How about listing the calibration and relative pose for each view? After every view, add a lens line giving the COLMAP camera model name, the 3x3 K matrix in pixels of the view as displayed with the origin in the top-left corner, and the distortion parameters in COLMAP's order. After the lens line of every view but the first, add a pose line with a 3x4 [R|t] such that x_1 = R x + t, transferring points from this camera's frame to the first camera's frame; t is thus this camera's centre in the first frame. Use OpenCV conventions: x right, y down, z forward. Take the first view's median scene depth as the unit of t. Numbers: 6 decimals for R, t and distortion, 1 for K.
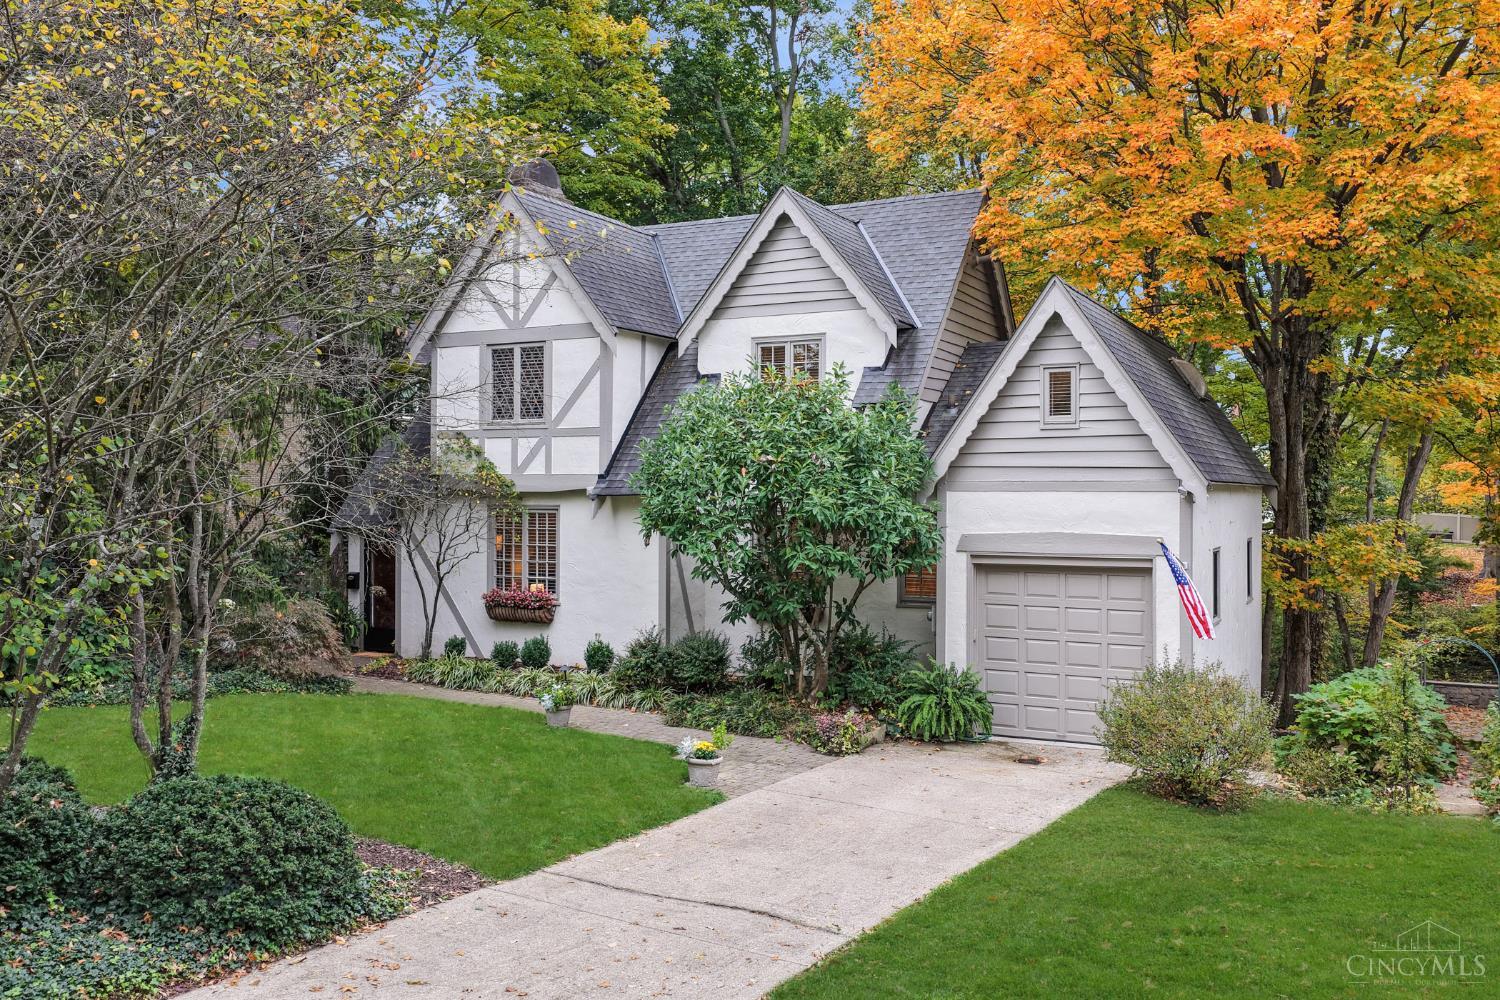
lens RADIAL K [[1190.1, 0, 750.0], [0, 1190.1, 500.0], [0, 0, 1]] dist [-0.000804, 0.007918]
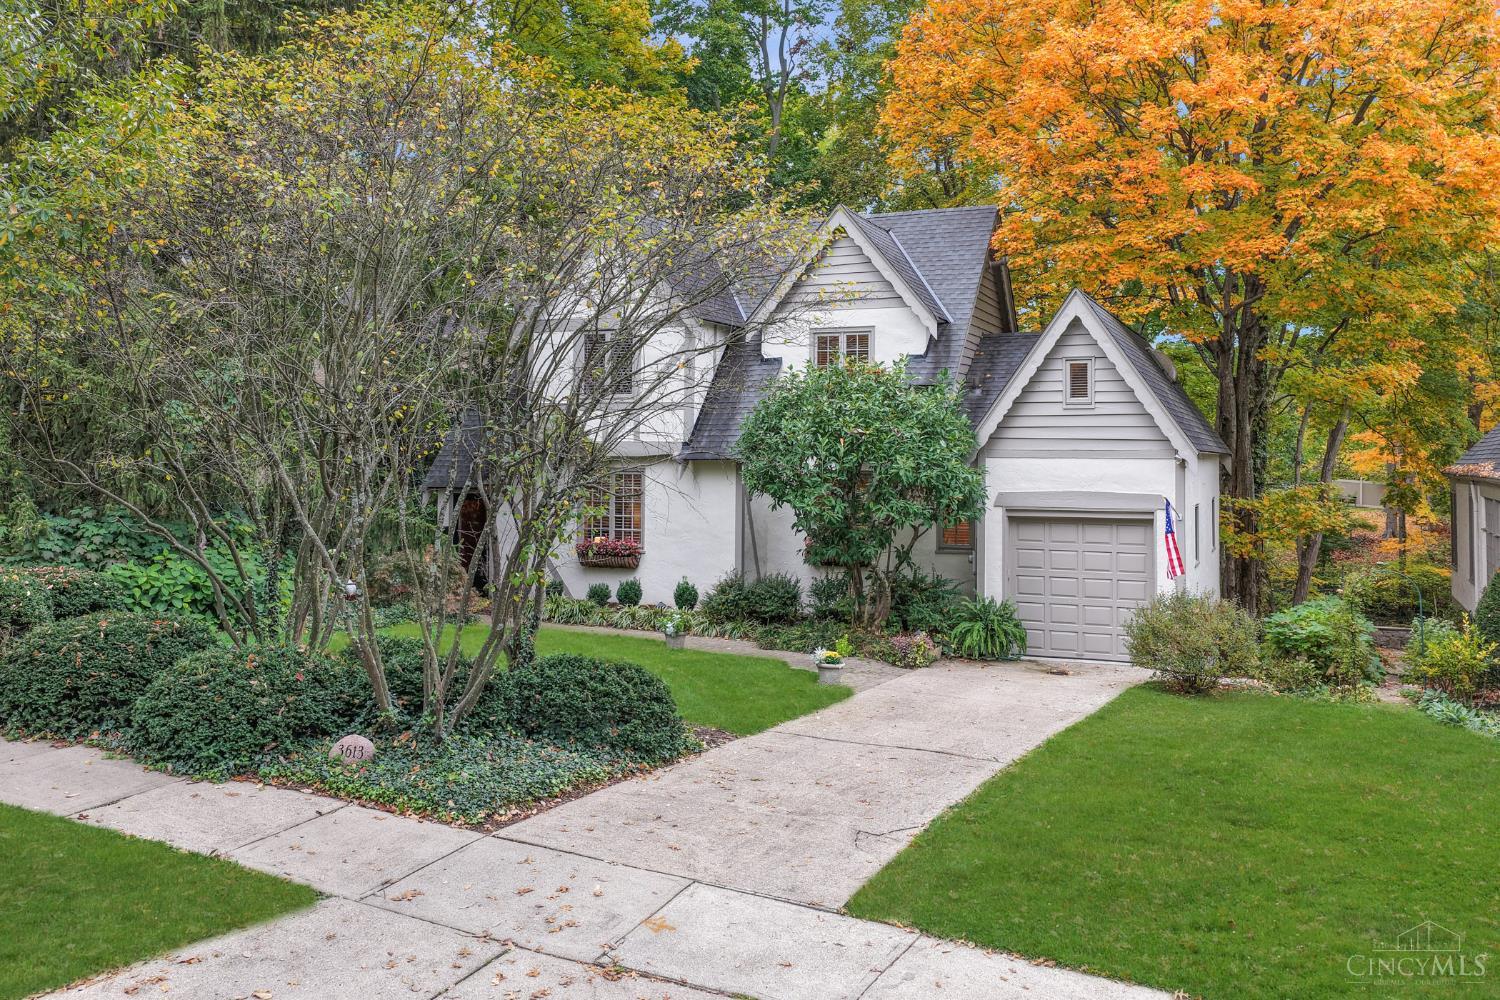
lens RADIAL K [[1197.5, 0, 749.7], [0, 1197.5, 433.0], [0, 0, 1]] dist [0.002004, -0.001521]
pose [[0.997582, 0.006284, 0.069216, -0.151160], [-0.004451, 0.999636, -0.026594, 0.000986], [-0.069358, 0.026222, 0.997247, -0.205278]]
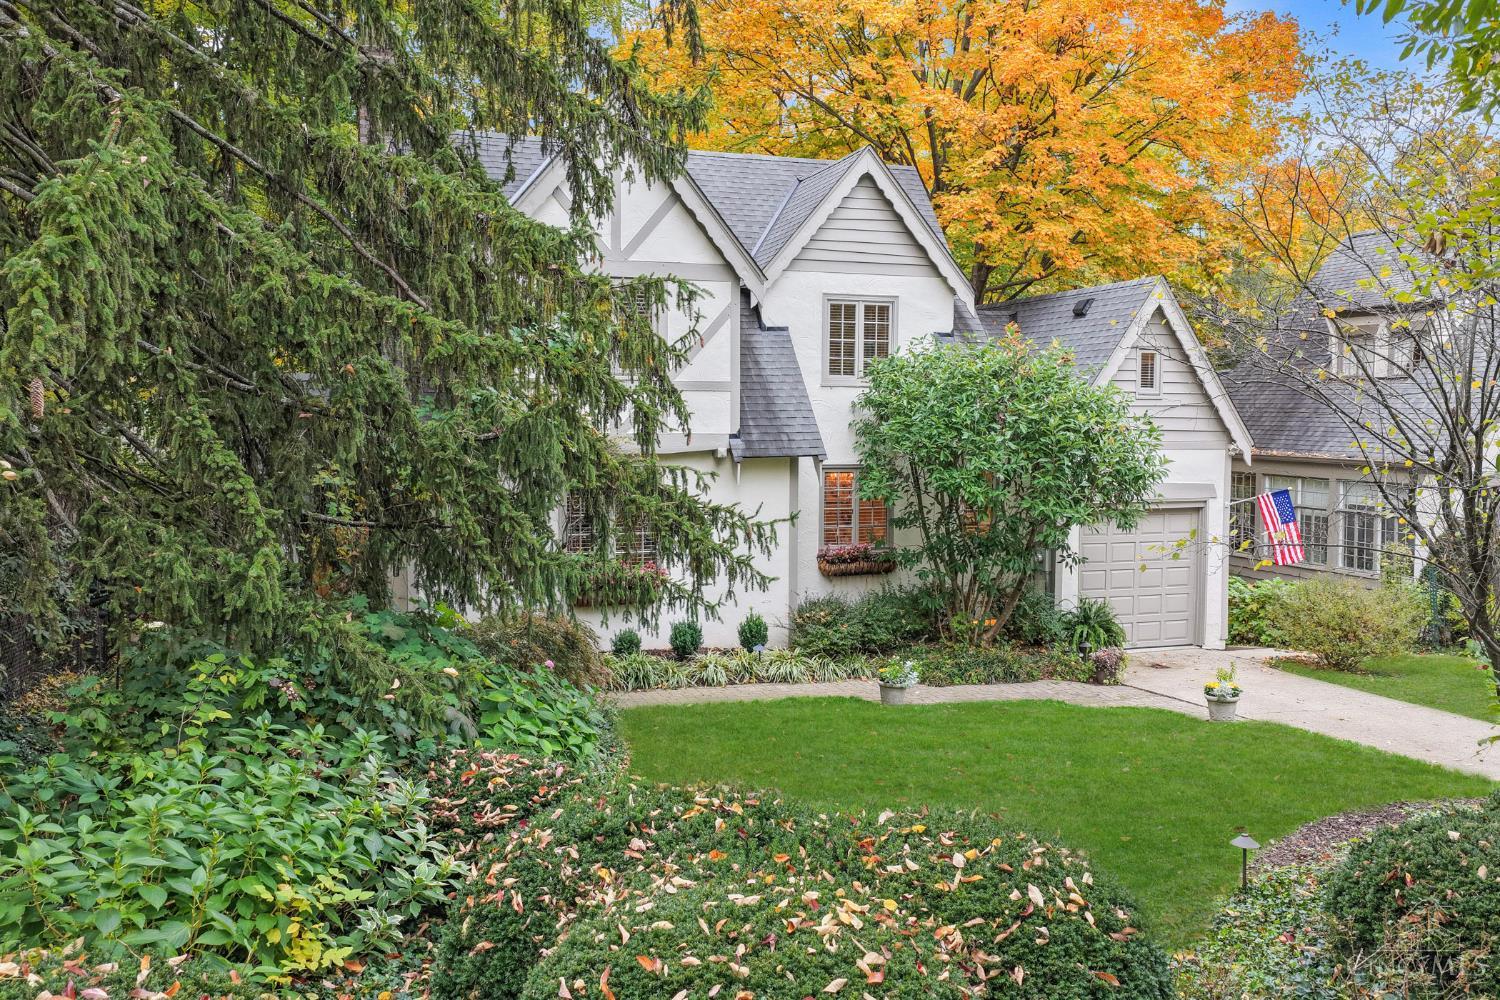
lens RADIAL K [[1190.1, 0, 750.0], [0, 1190.1, 500.0], [0, 0, 1]] dist [-0.000804, 0.007918]
pose [[0.686181, -0.044572, 0.726064, -0.814690], [0.002266, 0.998247, 0.059139, -0.025504], [-0.727428, -0.038935, 0.685079, 0.387697]]
